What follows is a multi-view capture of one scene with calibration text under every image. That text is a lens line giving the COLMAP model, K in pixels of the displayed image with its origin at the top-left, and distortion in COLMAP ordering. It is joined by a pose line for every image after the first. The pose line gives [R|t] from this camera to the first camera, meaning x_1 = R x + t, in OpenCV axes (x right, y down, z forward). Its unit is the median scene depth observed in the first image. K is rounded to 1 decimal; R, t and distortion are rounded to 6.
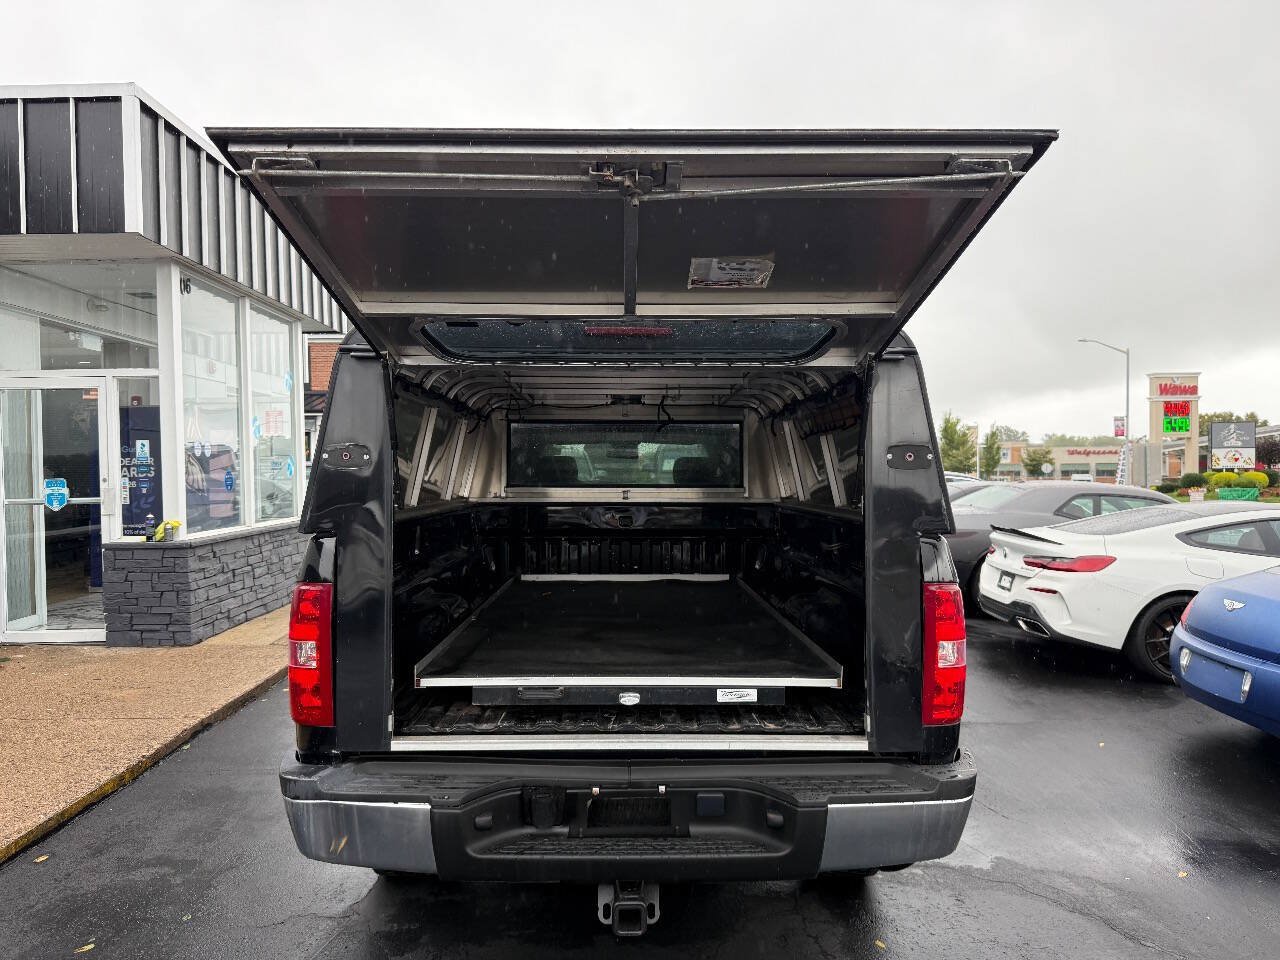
lens RADIAL K [[920.8, 0, 632.6], [0, 920.8, 482.5], [0, 0, 1]] dist [0.006556, -0.009134]
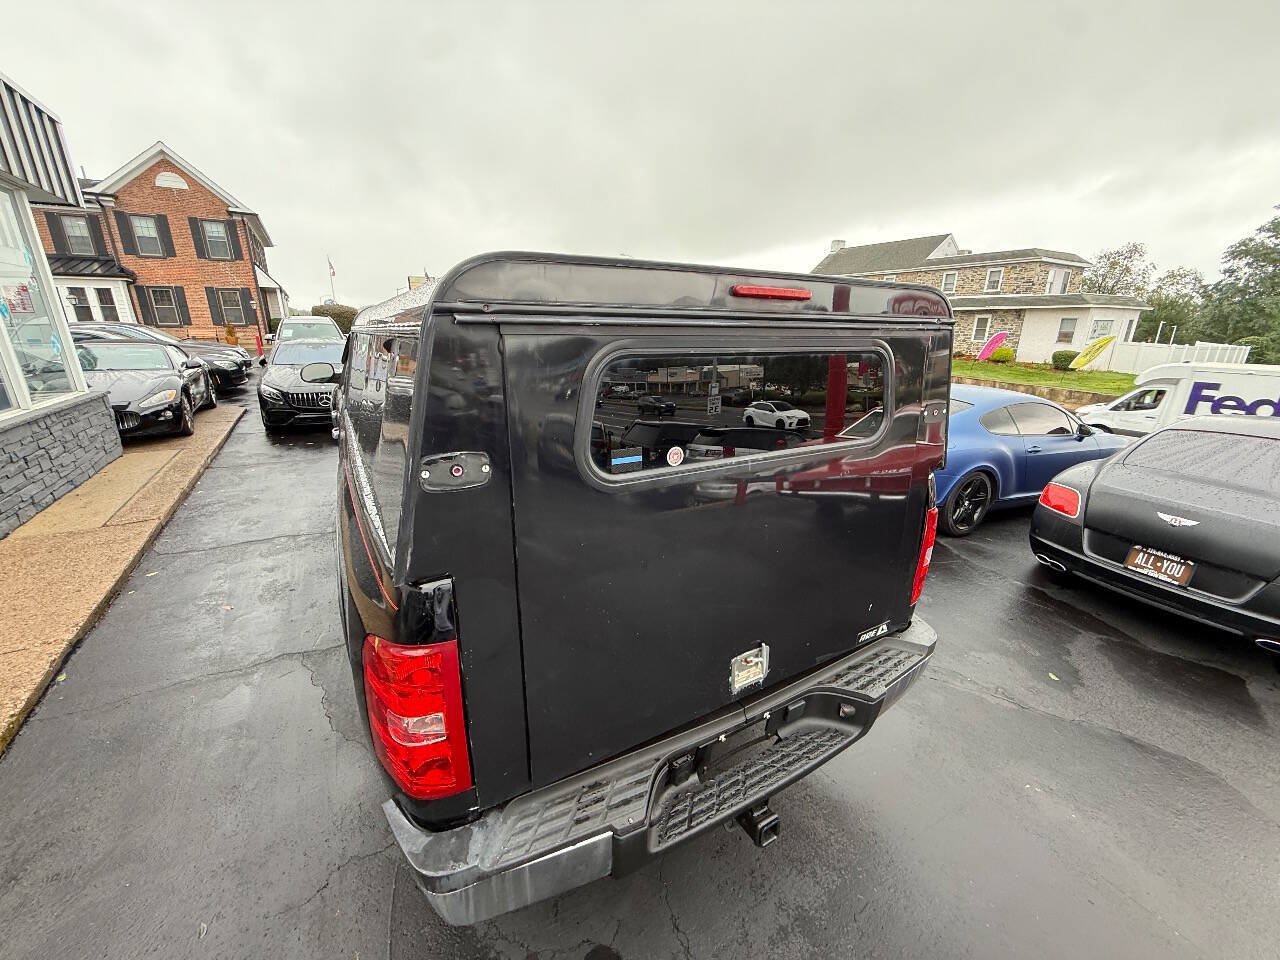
lens RADIAL K [[513.9, 0, 639.1], [0, 513.9, 482.2], [0, 0, 1]] dist [0.002246, -0.000265]
pose [[0.871697, -0.131017, 0.472206, -0.162835], [-0.004240, 0.961545, 0.274615, -0.054032], [-0.490027, -0.241383, 0.837620, 0.264154]]
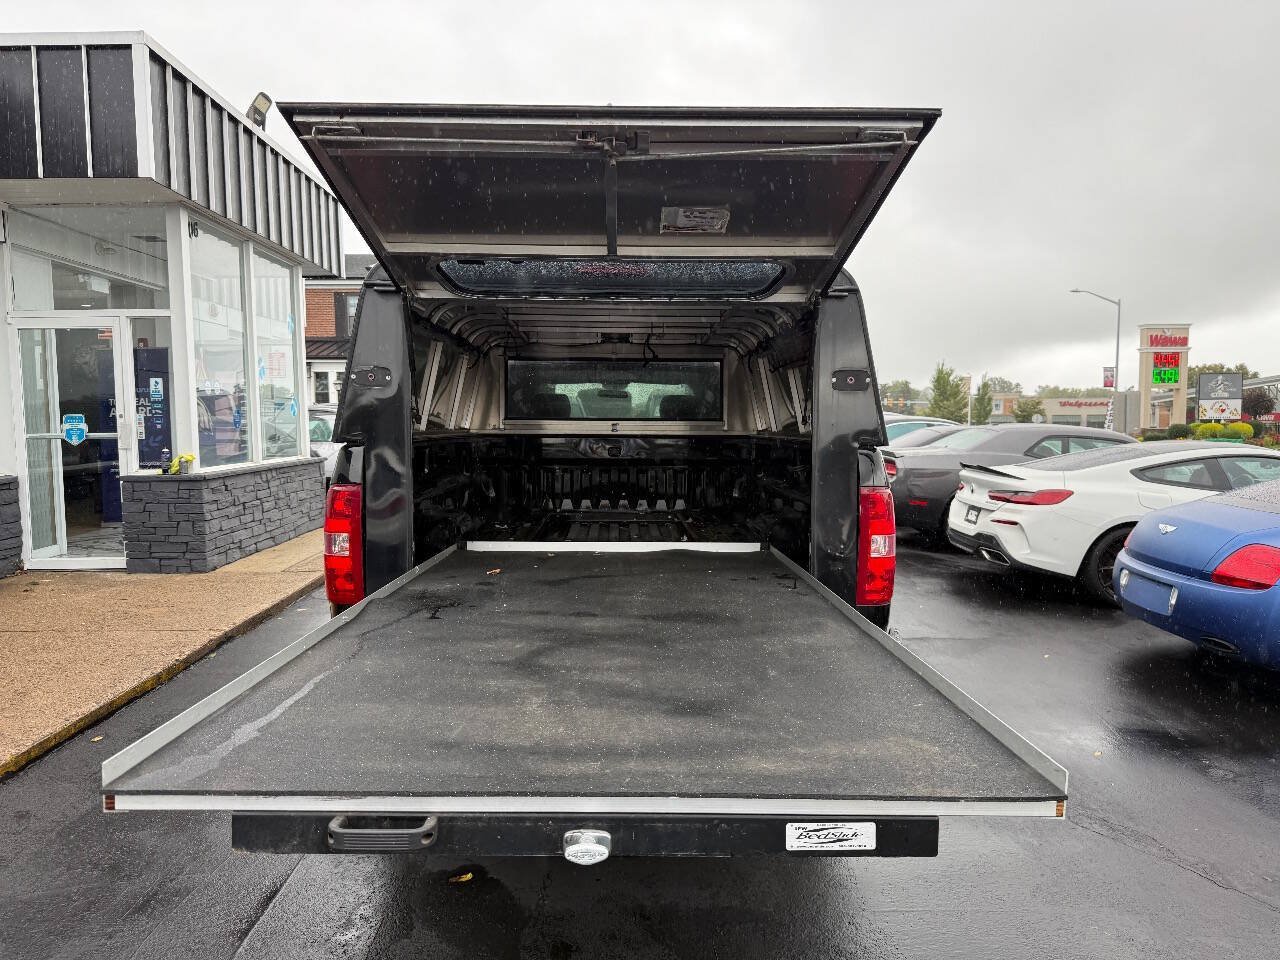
lens RADIAL K [[918.5, 0, 640.0], [0, 918.5, 480.0], [0, 0, 1]] dist [0.004700, -0.001652]
pose [[0.999890, 0.002299, 0.014681, 0.006317], [-0.003058, 0.998646, 0.051927, 0.018096], [-0.014542, -0.051966, 0.998543, -0.078788]]
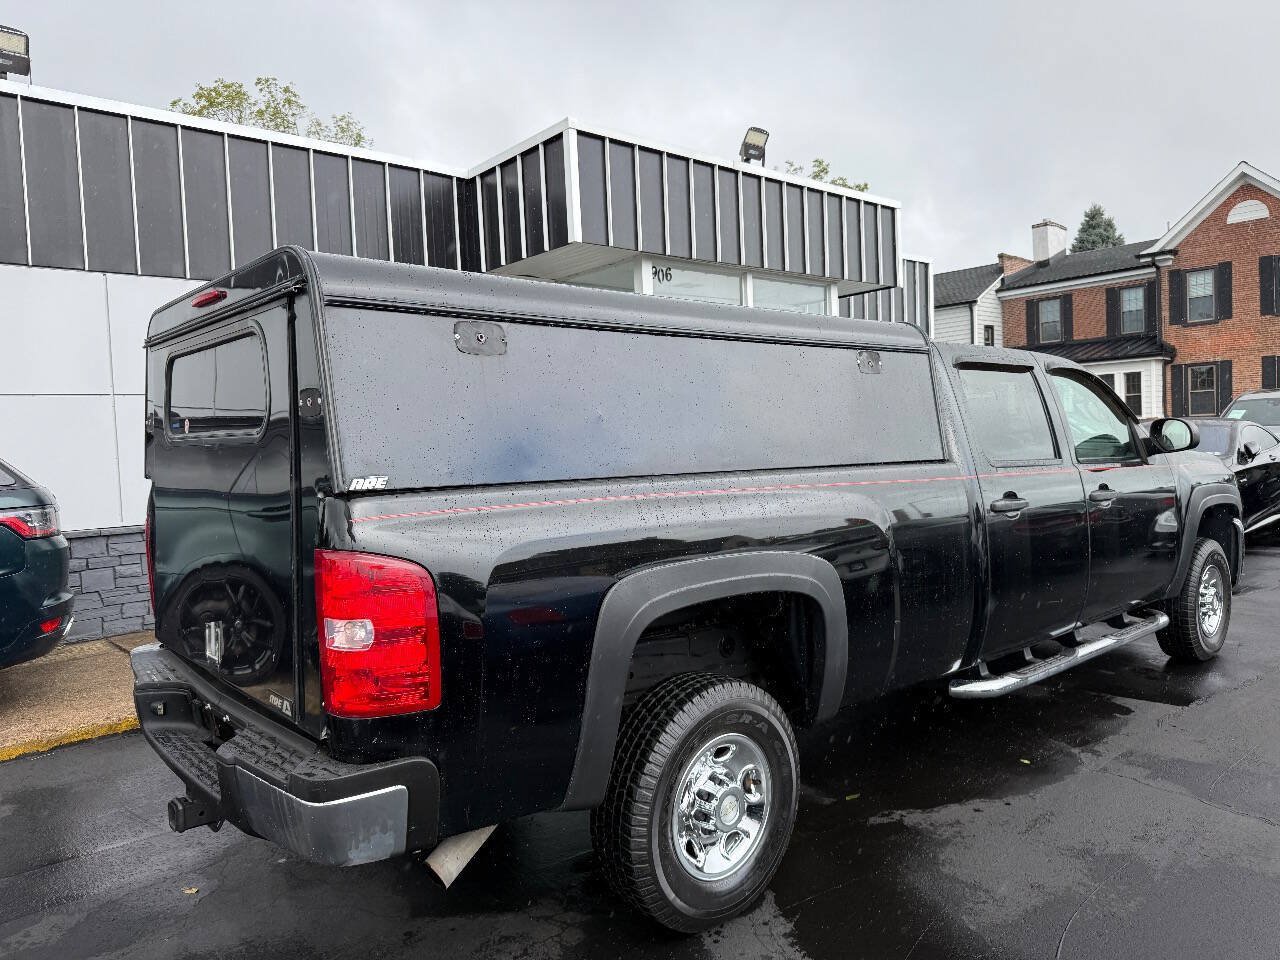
lens RADIAL K [[920.8, 0, 632.6], [0, 920.8, 482.5], [0, 0, 1]] dist [0.006556, -0.009134]
pose [[0.634521, 0.019929, -0.772649, 0.517532], [0.013923, 0.999211, 0.037207, 0.007135], [0.772780, -0.034366, 0.633743, 0.297300]]
